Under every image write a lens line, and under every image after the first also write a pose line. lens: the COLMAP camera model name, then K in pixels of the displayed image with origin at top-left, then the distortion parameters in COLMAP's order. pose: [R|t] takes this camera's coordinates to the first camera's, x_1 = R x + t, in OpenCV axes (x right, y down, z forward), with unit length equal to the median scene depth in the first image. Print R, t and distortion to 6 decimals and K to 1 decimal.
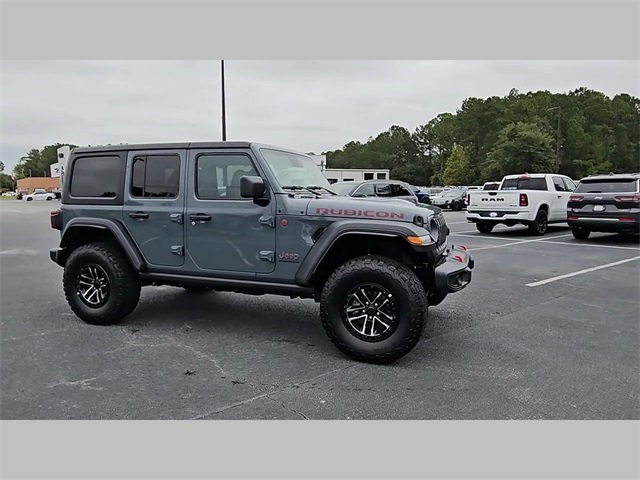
lens RADIAL K [[445.1, 0, 313.3], [0, 445.1, 240.4], [0, 0, 1]] dist [0.003376, -0.004380]
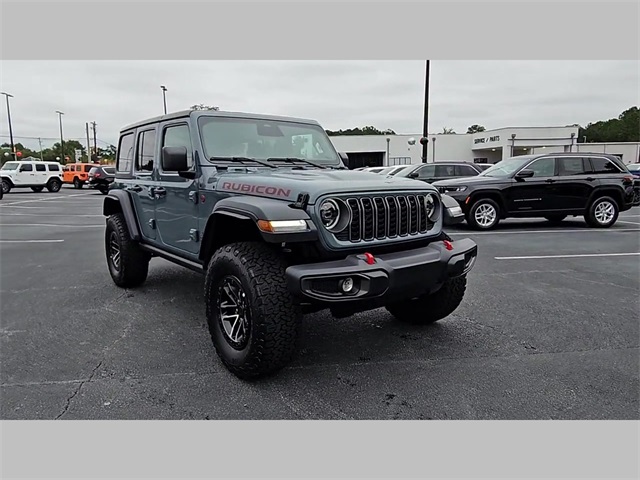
lens RADIAL K [[446.7, 0, 313.0], [0, 446.7, 240.0], [0, 0, 1]] dist [0.002142, 0.001091]
pose [[0.856627, 0.075390, -0.510398, 0.535275], [-0.053375, 0.996908, 0.057669, -0.018876], [0.513168, -0.022158, 0.858002, 0.316101]]
